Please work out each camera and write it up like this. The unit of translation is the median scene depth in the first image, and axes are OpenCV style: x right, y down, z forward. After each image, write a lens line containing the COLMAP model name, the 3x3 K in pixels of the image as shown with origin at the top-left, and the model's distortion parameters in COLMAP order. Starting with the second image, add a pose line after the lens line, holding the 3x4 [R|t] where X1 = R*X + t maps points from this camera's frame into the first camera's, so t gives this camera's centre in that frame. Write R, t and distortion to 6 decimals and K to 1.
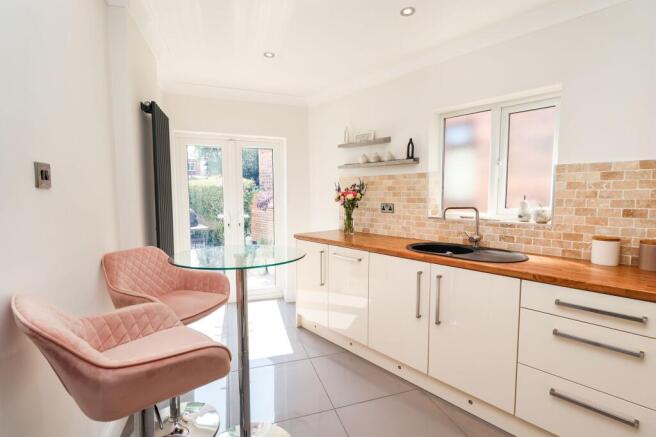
lens RADIAL K [[310.4, 0, 326.6], [0, 310.4, 220.8], [0, 0, 1]] dist [-0.000752, 0.000338]
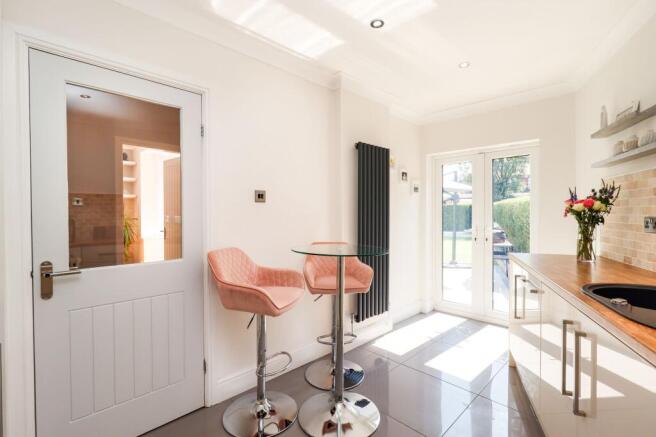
lens RADIAL K [[310.4, 0, 327.0], [0, 310.4, 216.0], [0, 0, 1]] dist [-0.000752, 0.000338]
pose [[0.436022, 0.008025, -0.899900, 0.443966], [-0.074716, 0.996831, -0.027313, 0.004236], [0.896829, 0.079146, 0.435240, 0.183062]]
